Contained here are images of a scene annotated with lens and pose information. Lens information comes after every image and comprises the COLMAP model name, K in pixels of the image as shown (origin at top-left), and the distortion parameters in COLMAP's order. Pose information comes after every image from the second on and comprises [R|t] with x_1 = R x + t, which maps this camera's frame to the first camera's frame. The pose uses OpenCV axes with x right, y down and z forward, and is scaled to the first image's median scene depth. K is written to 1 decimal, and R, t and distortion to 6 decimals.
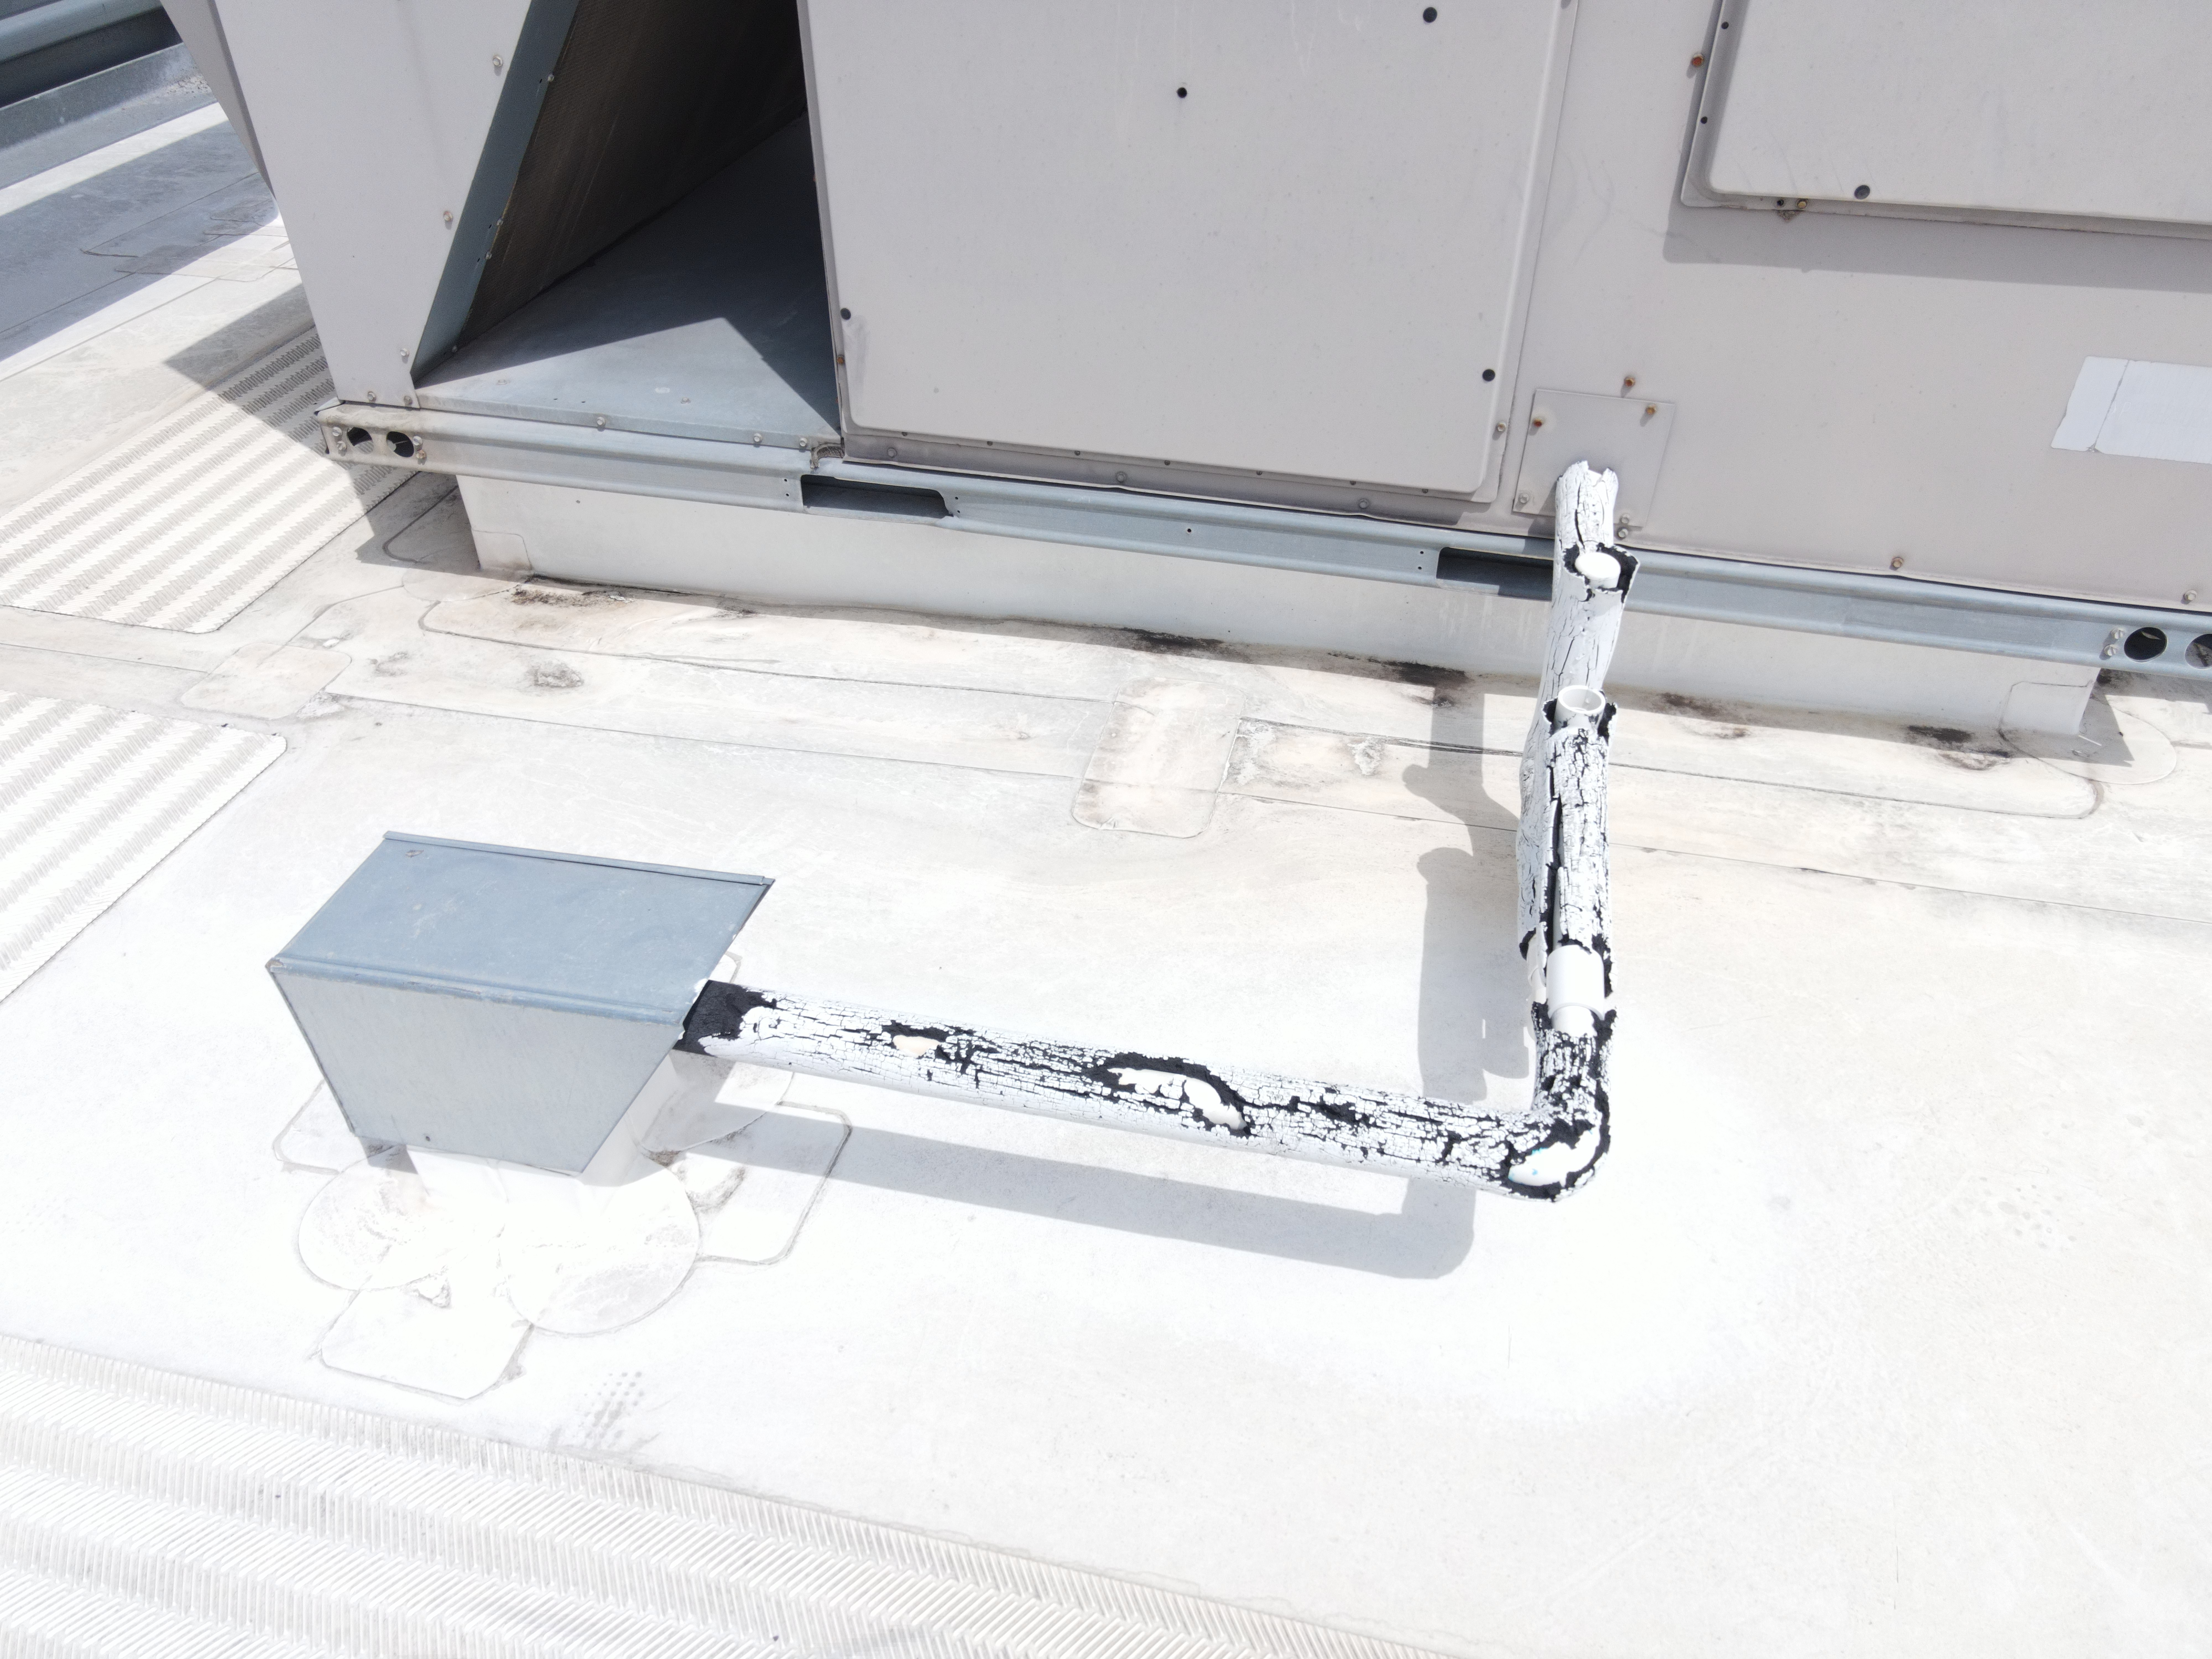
lens RADIAL K [[1625.4, 0, 1096.3], [0, 1625.4, 819.6], [0, 0, 1]] dist [0.005868, 0.011164]
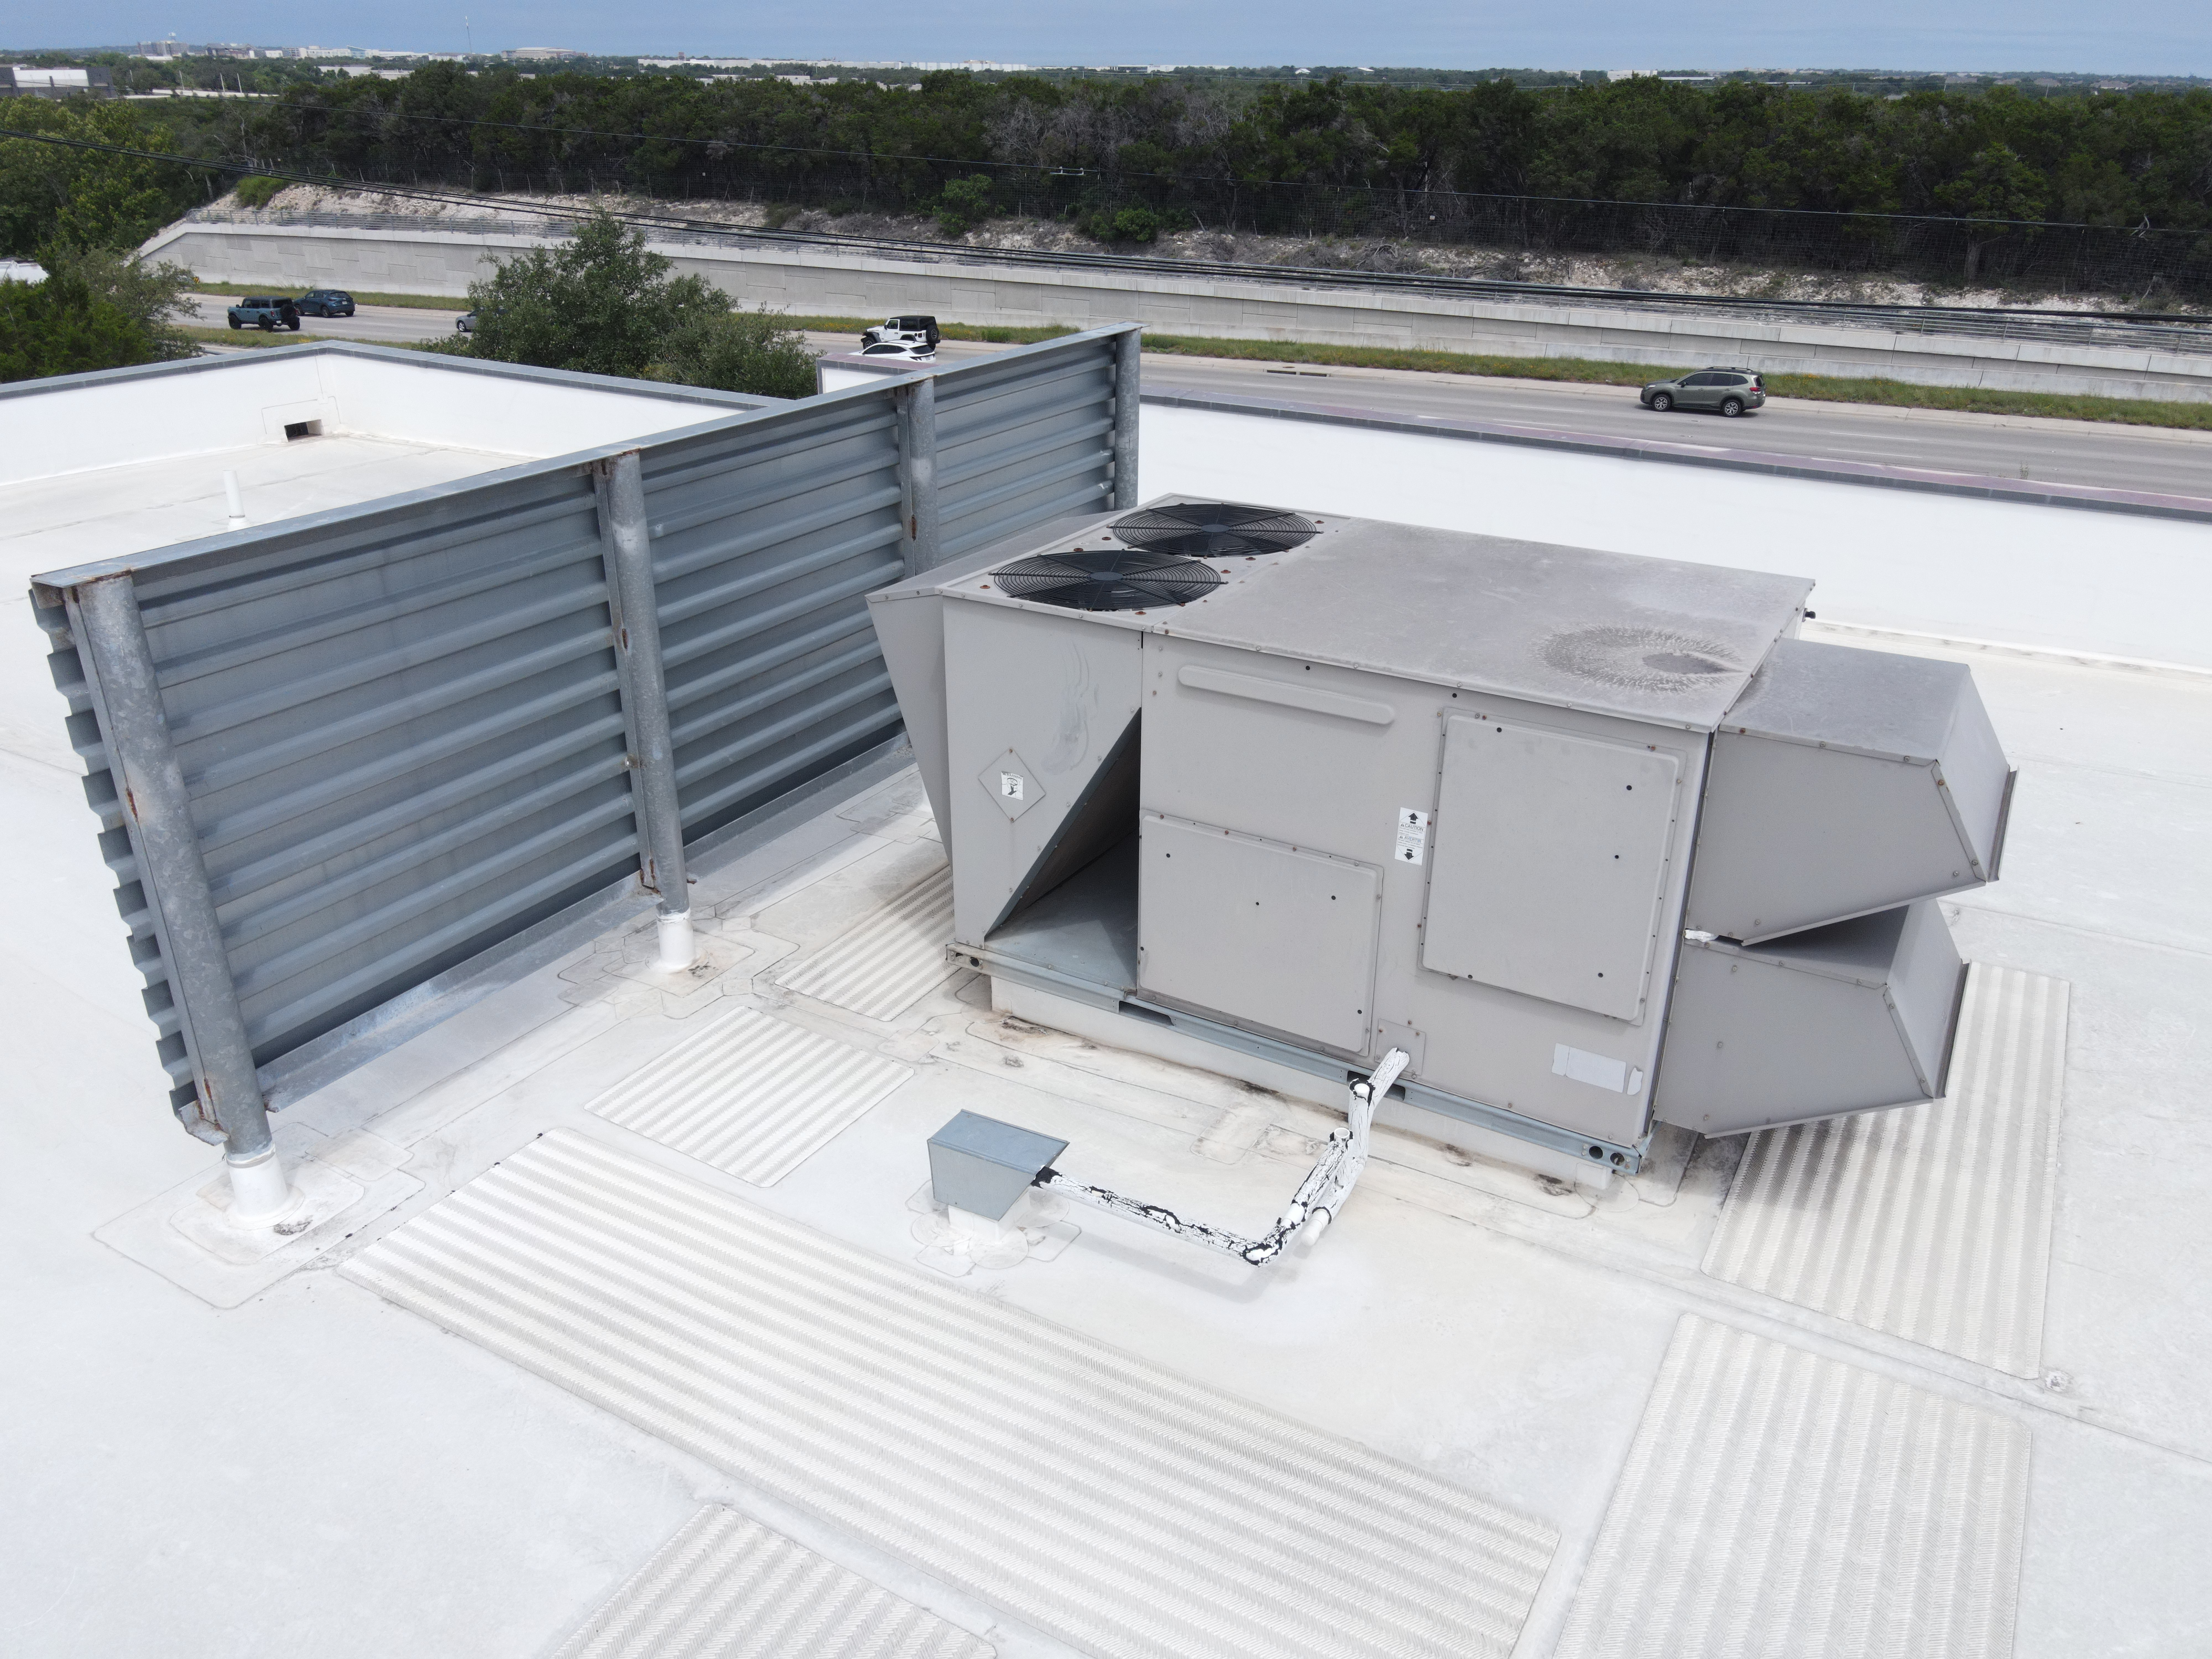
lens RADIAL K [[1625.4, 0, 1096.3], [0, 1625.4, 819.6], [0, 0, 1]] dist [0.005868, 0.011164]
pose [[0.956285, 0.122476, -0.265555, 0.429364], [-0.181406, 0.960685, -0.210181, 0.060196], [0.229373, 0.249166, 0.940906, -1.493124]]
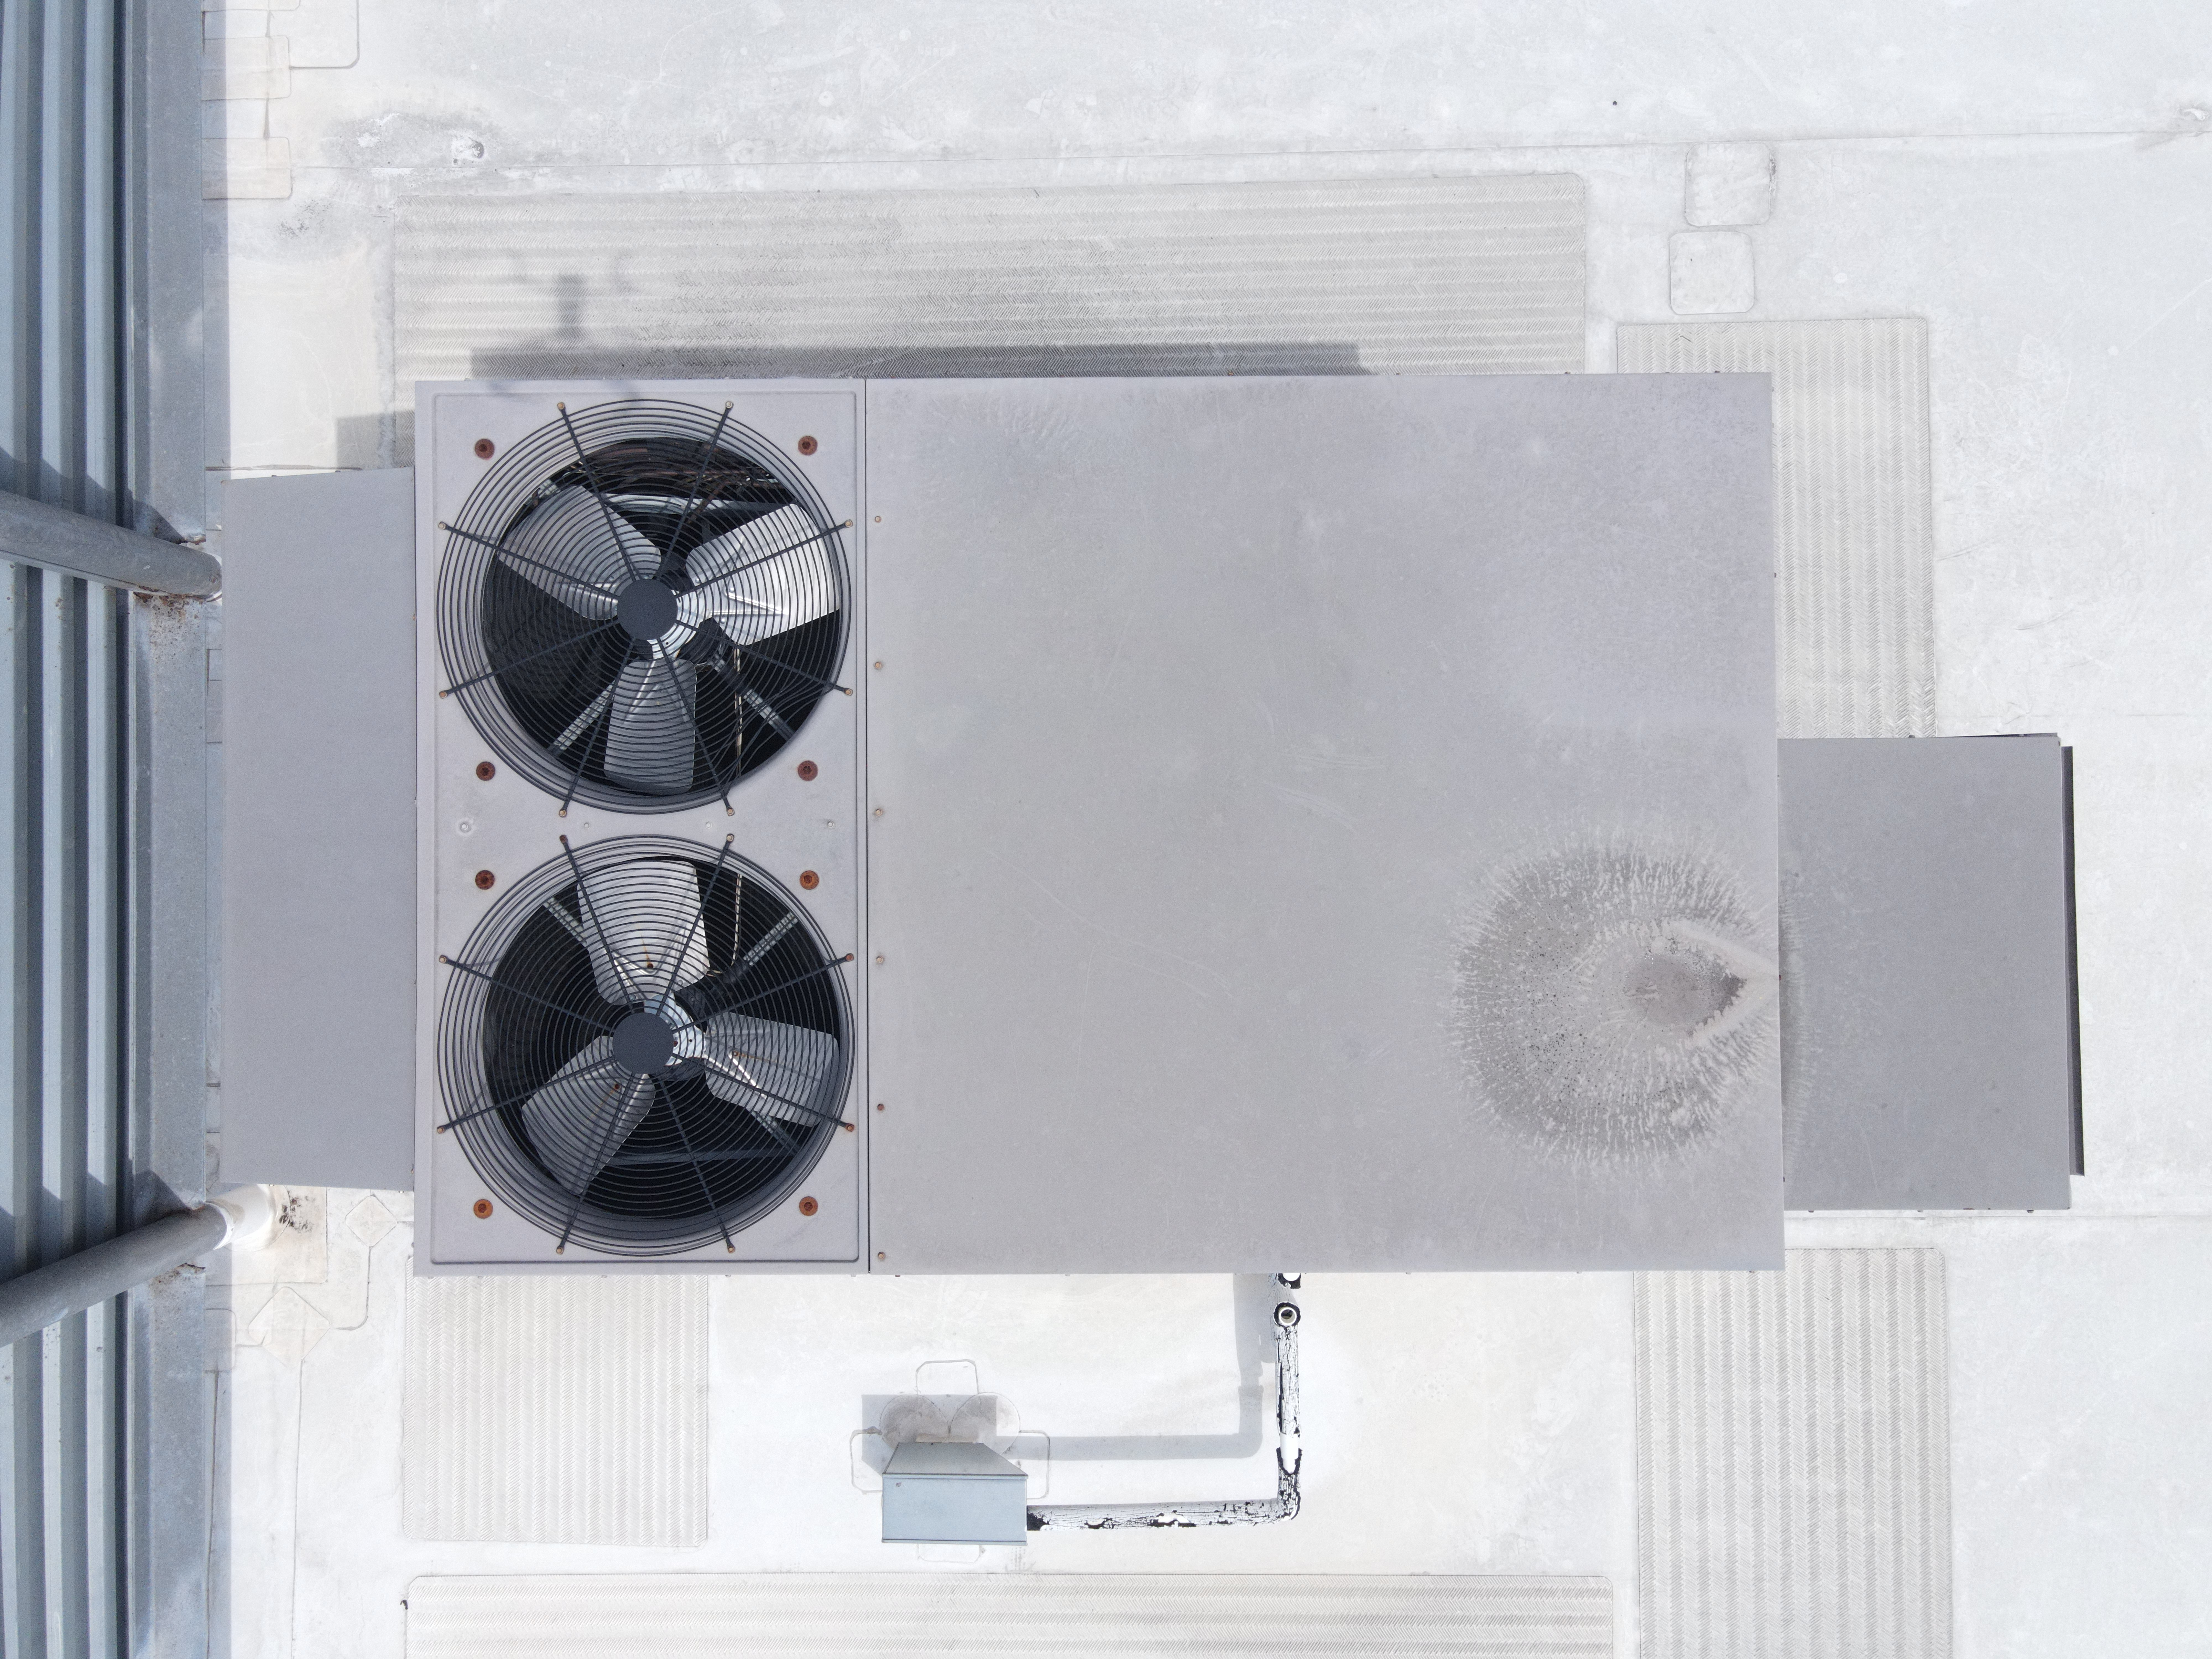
lens RADIAL K [[1625.4, 0, 1096.3], [0, 1625.4, 819.6], [0, 0, 1]] dist [0.005868, 0.011164]
pose [[0.969828, -0.243790, 0.000794, 0.140272], [0.152534, 0.609335, 0.778103, -1.936716], [-0.190177, -0.754505, 0.628136, 0.001666]]
